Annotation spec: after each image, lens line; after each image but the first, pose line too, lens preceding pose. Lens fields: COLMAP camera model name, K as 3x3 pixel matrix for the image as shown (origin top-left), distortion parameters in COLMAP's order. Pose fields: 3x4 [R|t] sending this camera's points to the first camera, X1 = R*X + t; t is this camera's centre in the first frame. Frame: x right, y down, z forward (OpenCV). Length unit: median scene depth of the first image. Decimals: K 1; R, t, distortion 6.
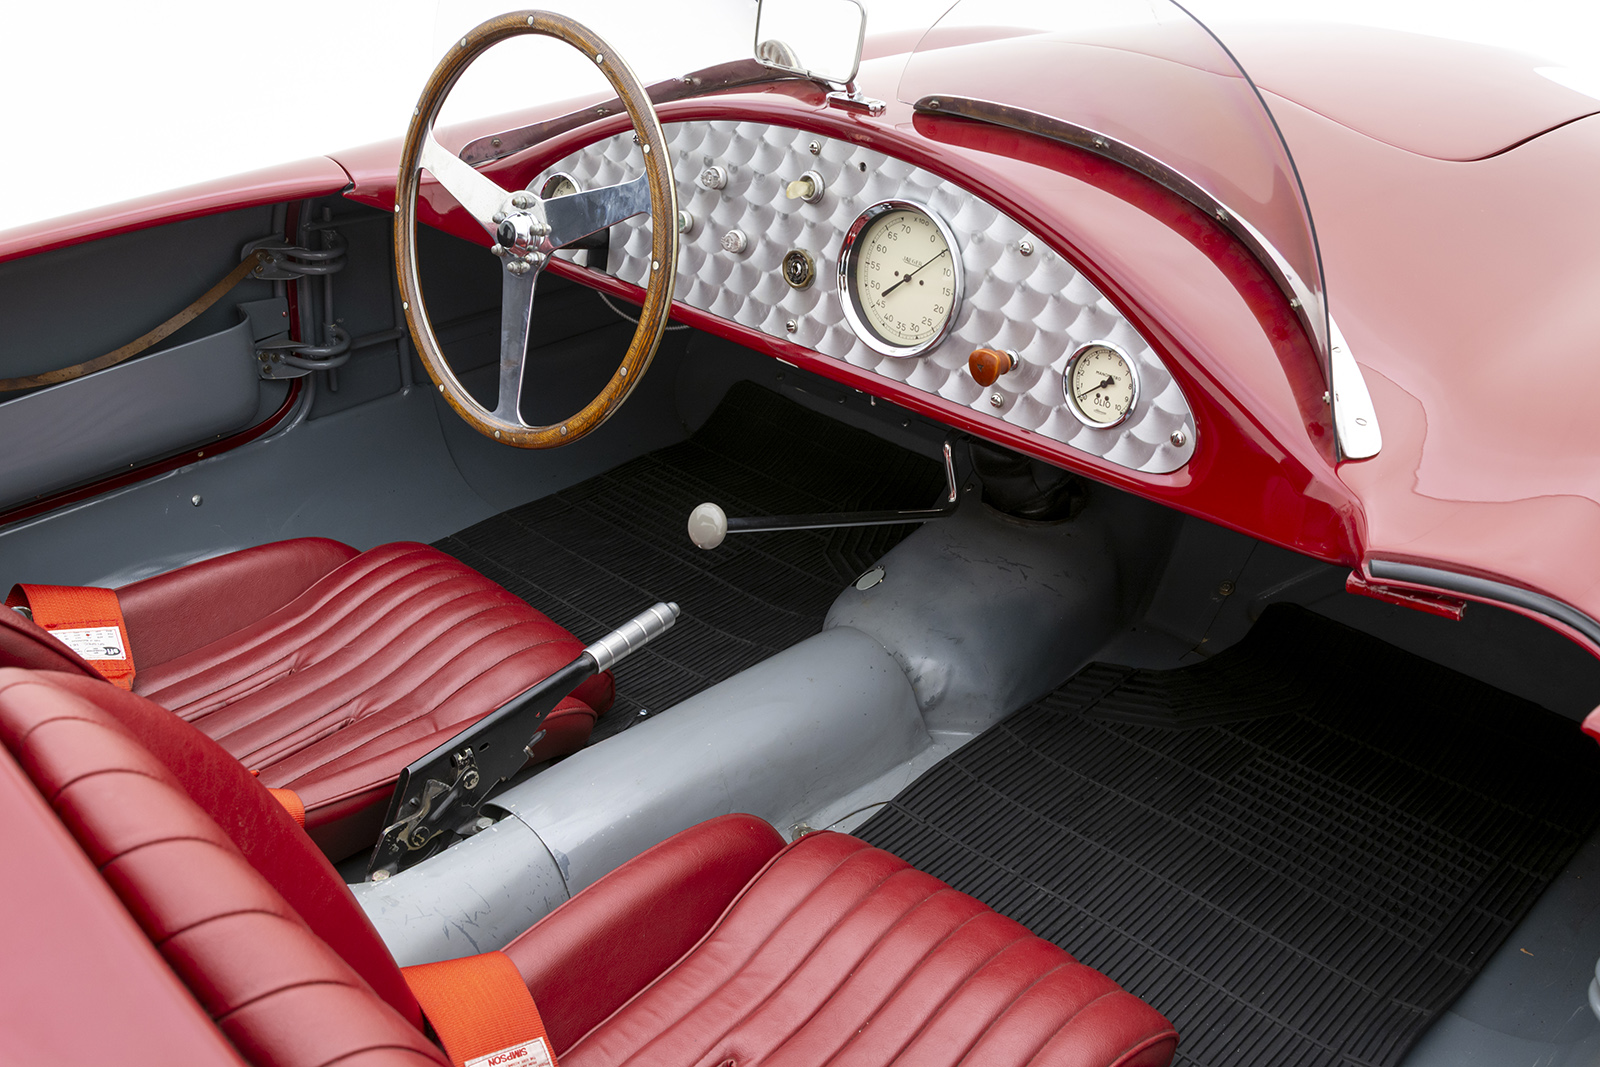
lens RADIAL K [[1565.5, 0, 808.8], [0, 1565.5, 534.1], [0, 0, 1]] dist [-0.022502, 0.000000]
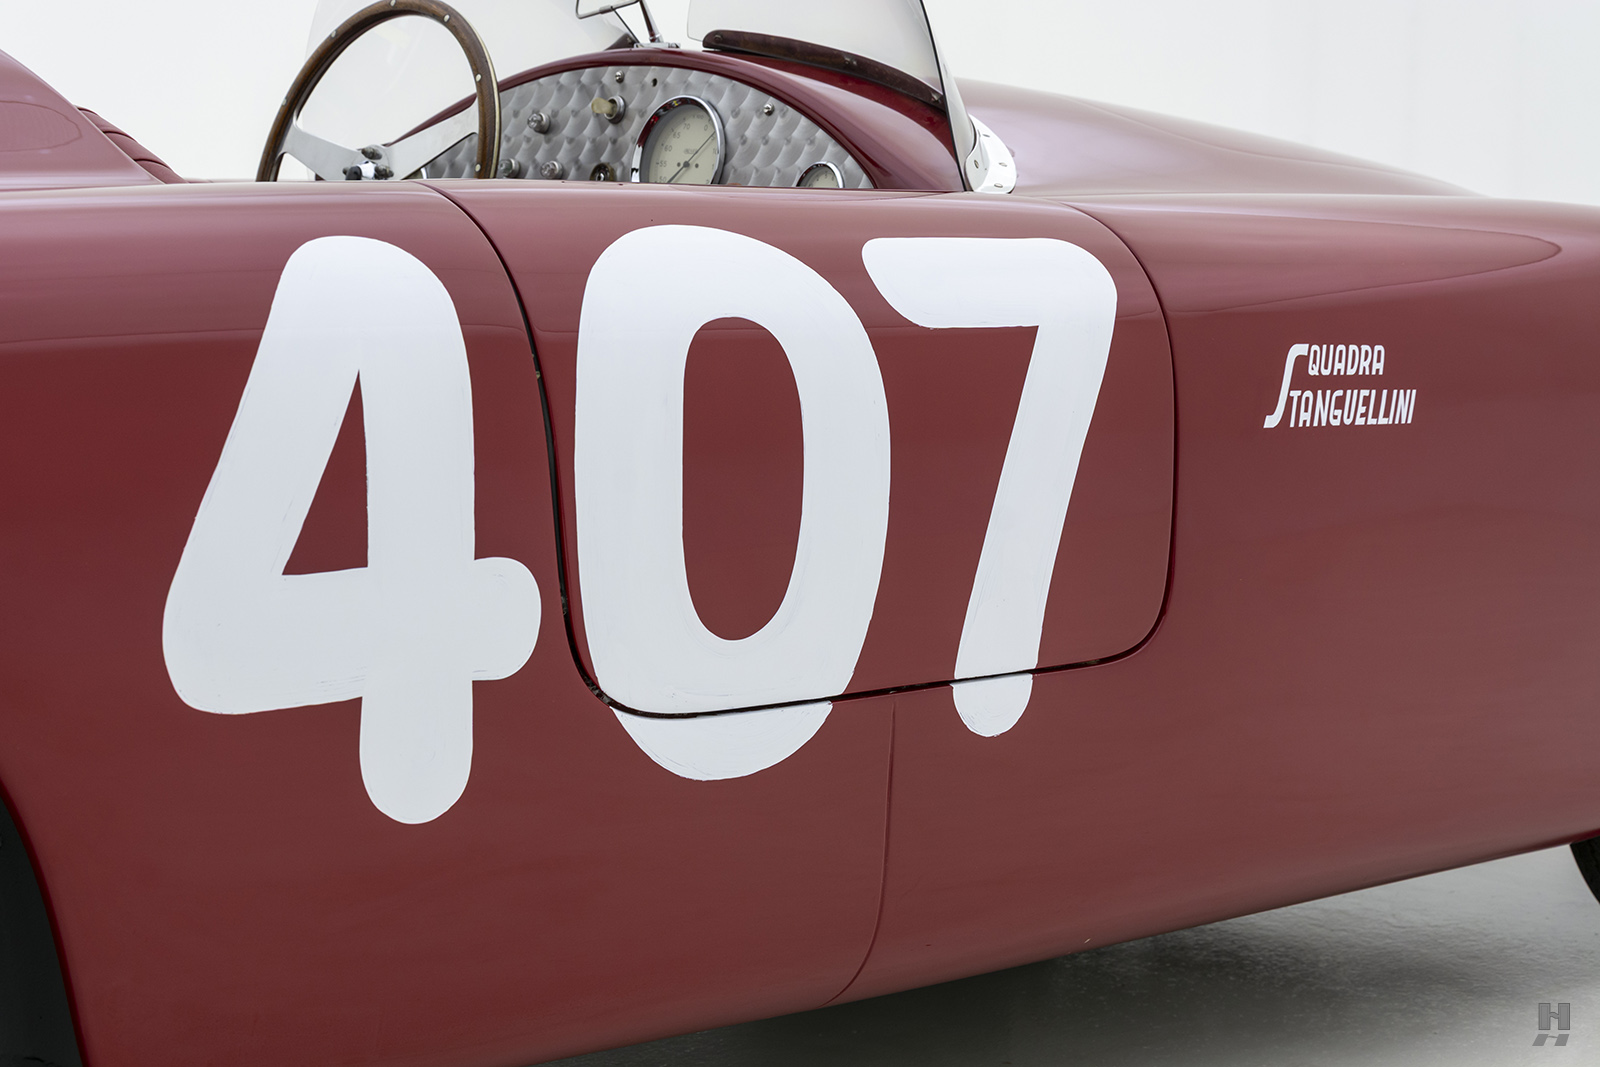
lens RADIAL K [[2986.3, 0, 797.4], [0, 2986.3, 533.1], [0, 0, 1]] dist [-0.049122, 0.000000]
pose [[0.998252, 0.024704, -0.053695, 0.261891], [-0.043202, 0.924947, -0.377632, 0.896011], [0.040336, 0.379292, 0.924398, -0.925211]]
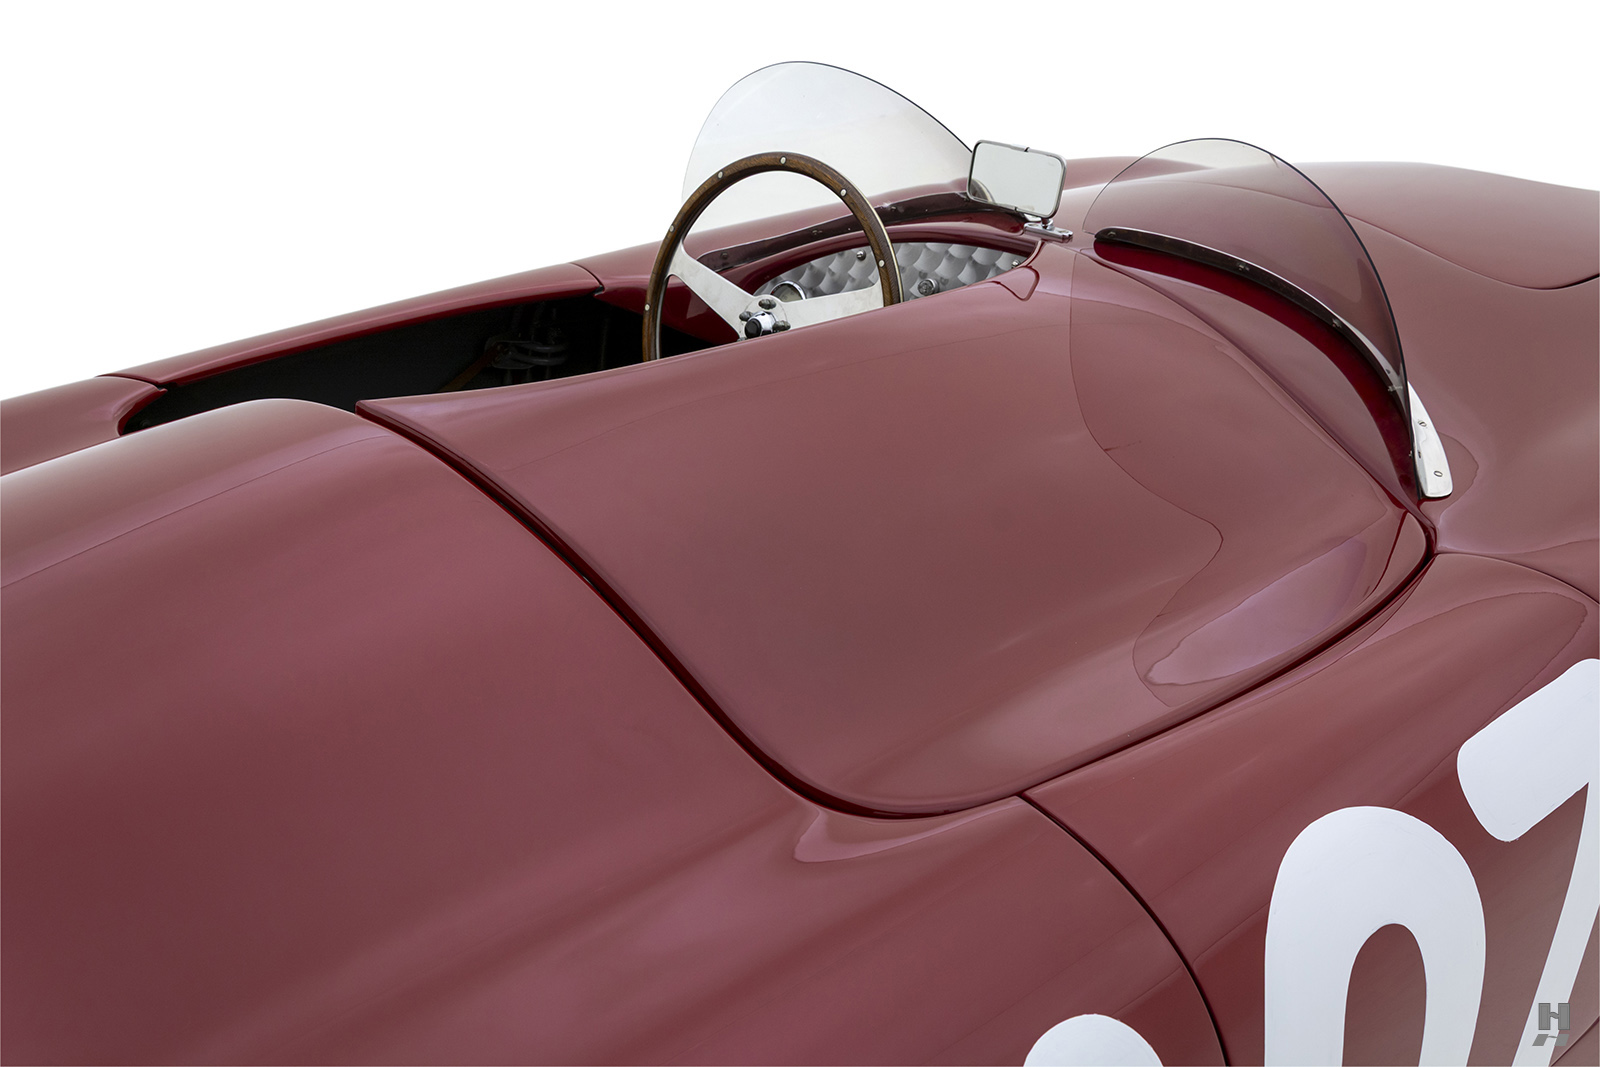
lens RADIAL K [[1920.0, 0, 797.9], [0, 1920.0, 536.2], [0, 0, 1]] dist [-0.066847, 0.000000]
pose [[0.999163, 0.027406, -0.030361, -0.116288], [-0.030449, 0.994028, -0.104787, 0.134945], [0.027308, 0.105623, 0.994031, -0.509530]]
